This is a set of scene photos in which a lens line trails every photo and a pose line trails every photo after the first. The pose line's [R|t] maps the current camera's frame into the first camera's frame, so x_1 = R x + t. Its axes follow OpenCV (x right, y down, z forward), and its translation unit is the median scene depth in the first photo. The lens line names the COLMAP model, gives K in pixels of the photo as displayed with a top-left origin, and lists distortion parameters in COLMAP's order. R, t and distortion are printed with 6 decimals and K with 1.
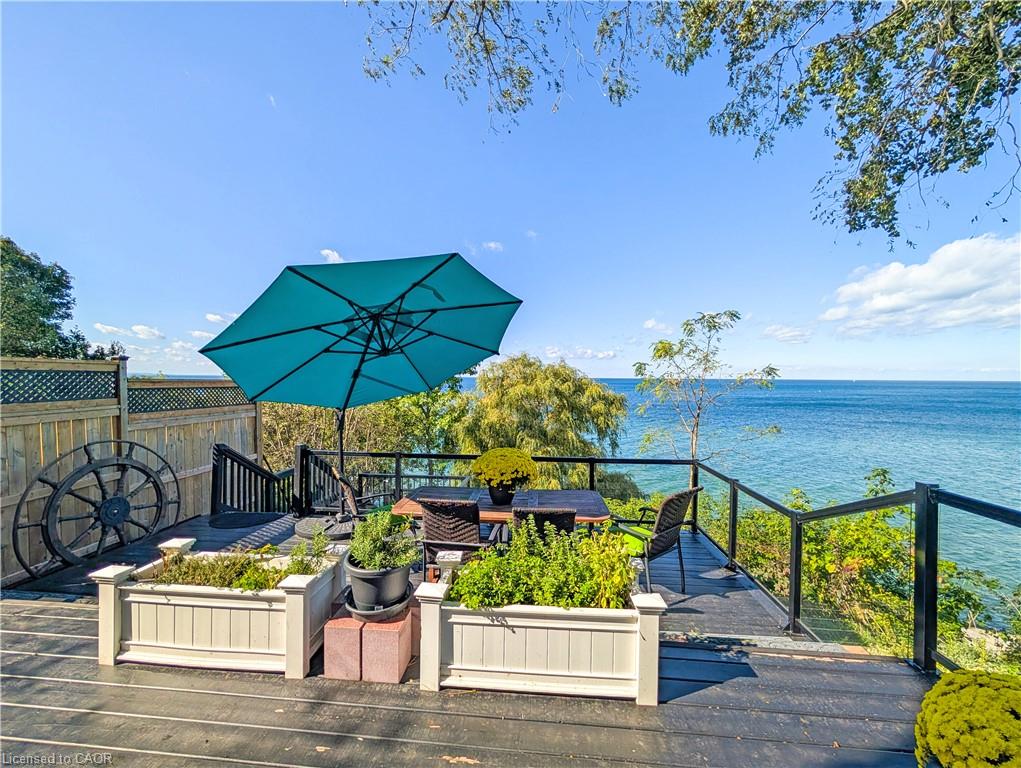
lens RADIAL K [[387.8, 0, 510.5], [0, 387.8, 384.0], [0, 0, 1]] dist [-0.000195, 0.000162]
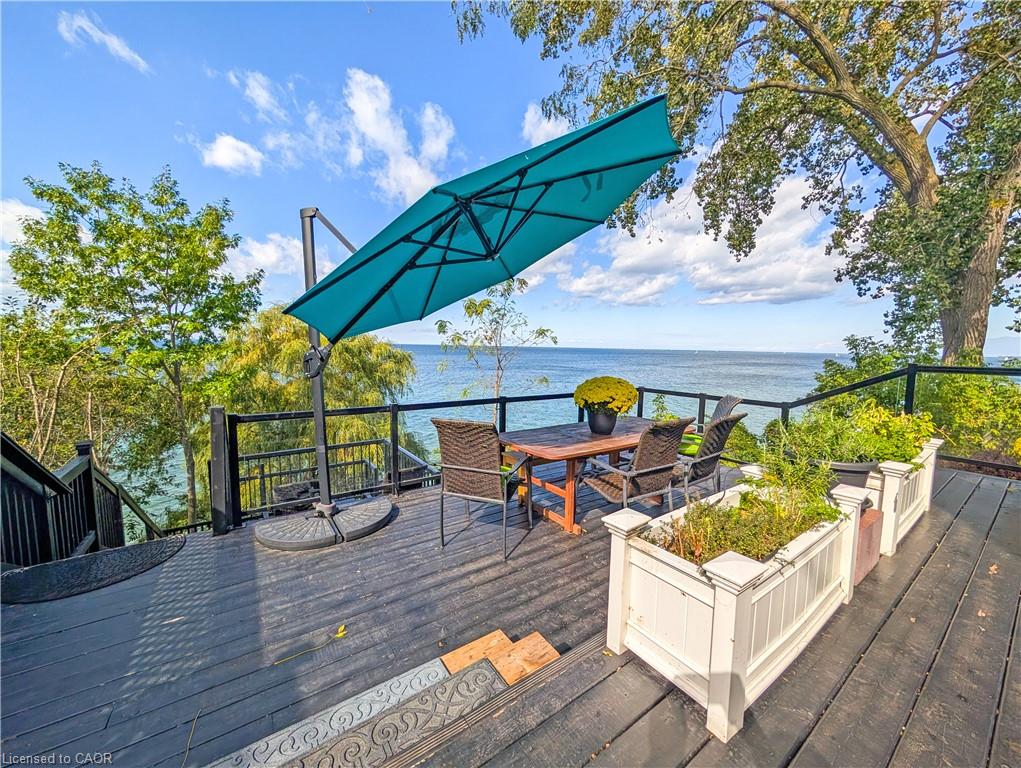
lens RADIAL K [[388.9, 0, 510.5], [0, 388.9, 384.0], [0, 0, 1]] dist [-0.009377, 0.000110]
pose [[0.762780, -0.056844, 0.644154, -0.442771], [-0.002390, 0.995874, 0.090712, 0.047001], [-0.646653, -0.070733, 0.759498, 0.221237]]
